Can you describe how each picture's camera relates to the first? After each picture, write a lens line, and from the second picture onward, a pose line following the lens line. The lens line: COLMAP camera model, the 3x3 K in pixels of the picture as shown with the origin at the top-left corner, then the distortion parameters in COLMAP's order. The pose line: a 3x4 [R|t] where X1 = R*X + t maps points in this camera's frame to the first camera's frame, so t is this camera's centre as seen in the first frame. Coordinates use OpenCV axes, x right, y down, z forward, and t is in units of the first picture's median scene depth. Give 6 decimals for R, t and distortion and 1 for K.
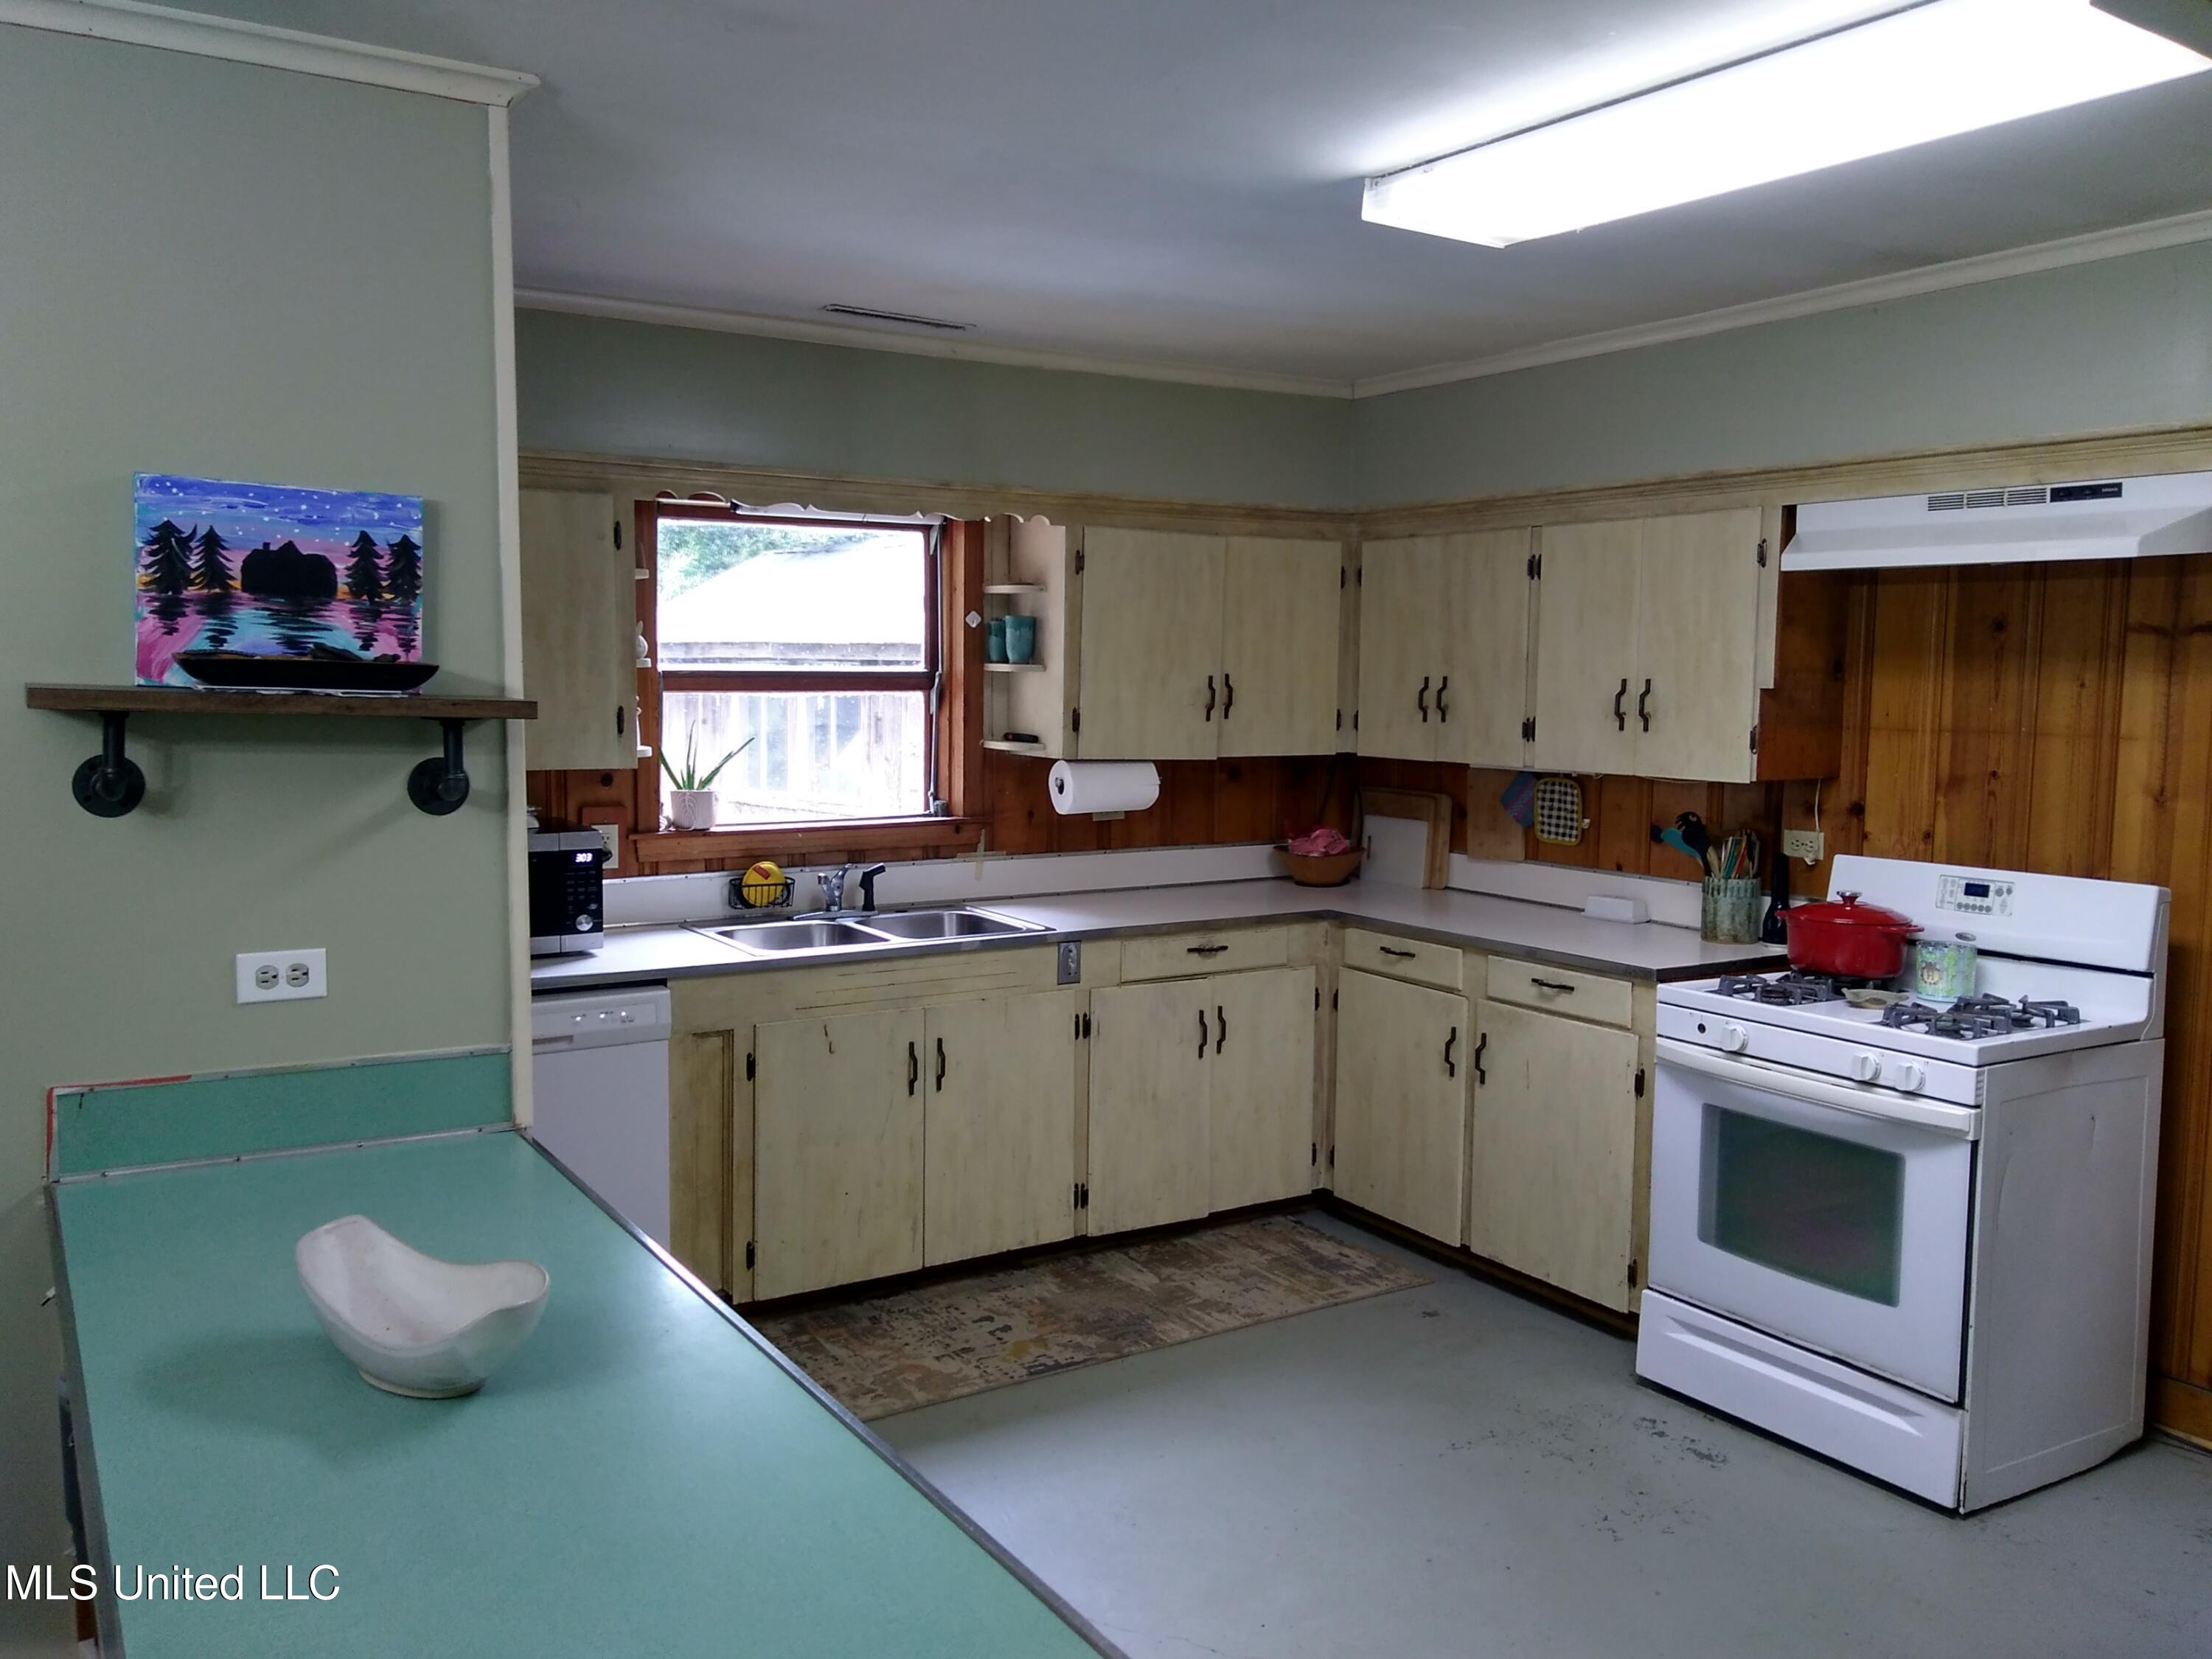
lens RADIAL K [[1765.4, 0, 1111.3], [0, 1765.4, 819.1], [0, 0, 1]] dist [0.049015, -0.061322]
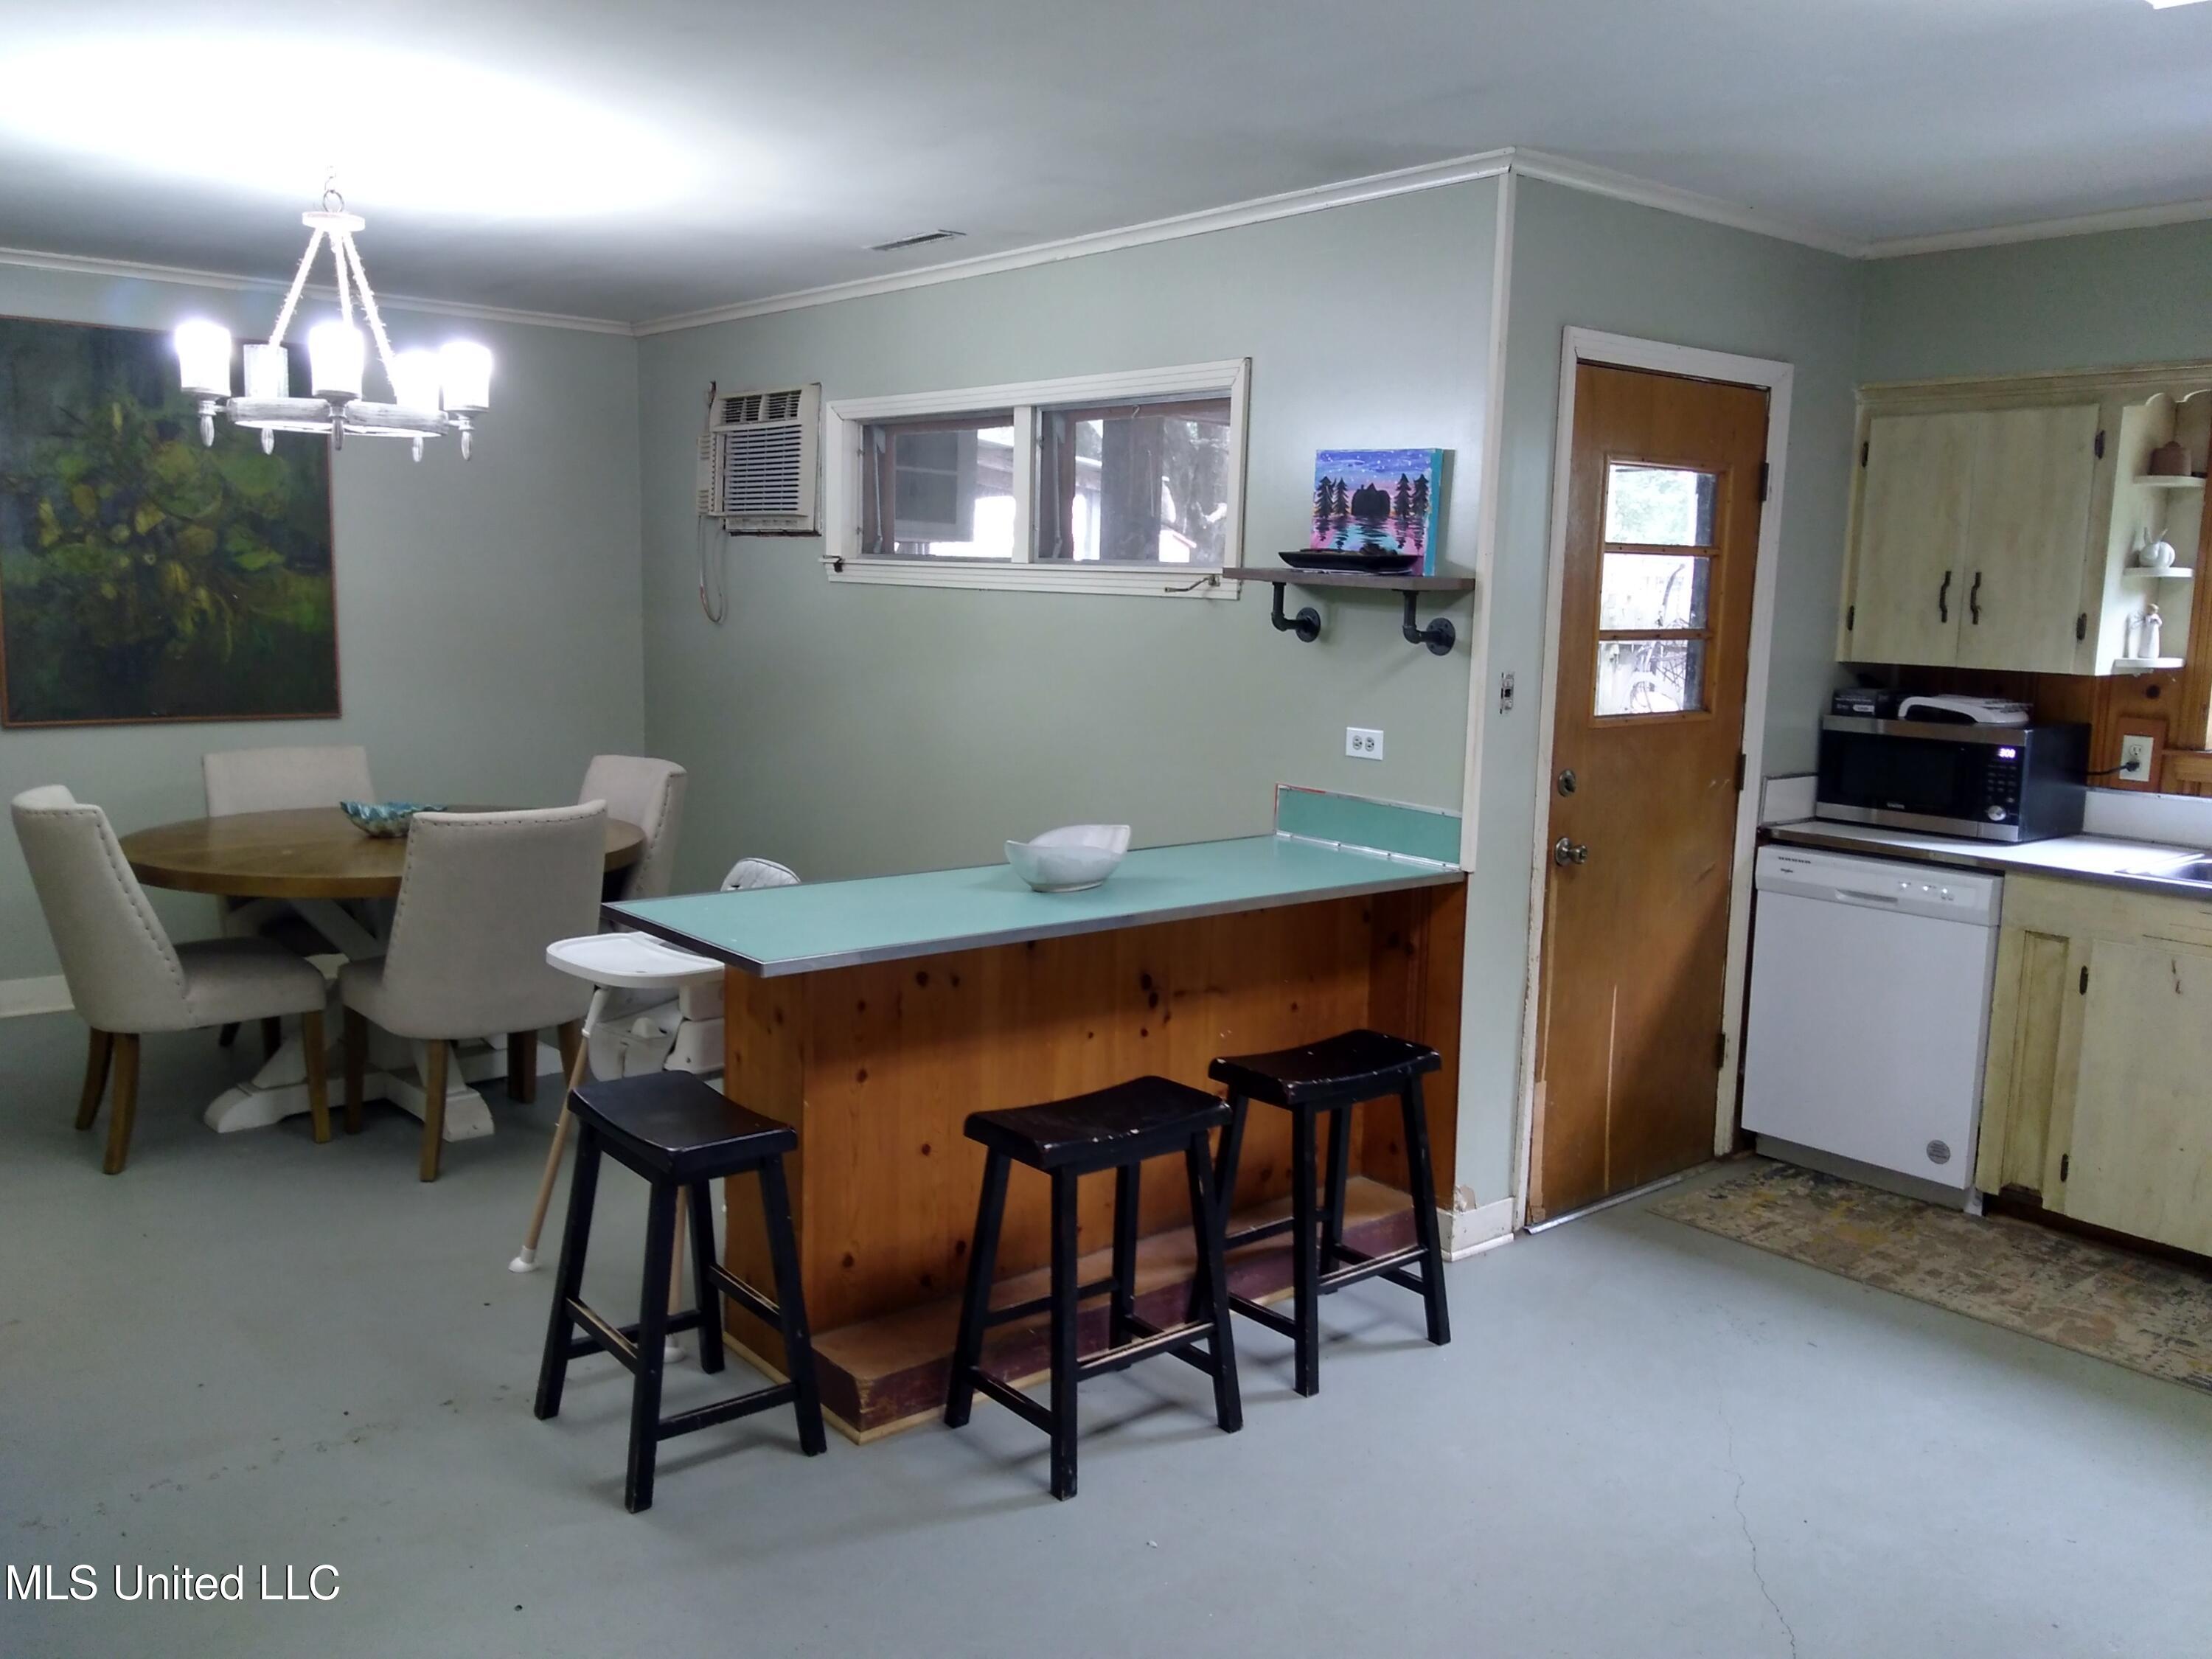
lens RADIAL K [[1765.4, 0, 1111.3], [0, 1765.4, 819.1], [0, 0, 1]] dist [0.049015, -0.061322]
pose [[0.135893, 0.134865, -0.981501, 1.158559], [-0.107626, 0.986838, 0.120697, -0.017622], [0.984860, 0.089233, 0.148620, 0.521964]]
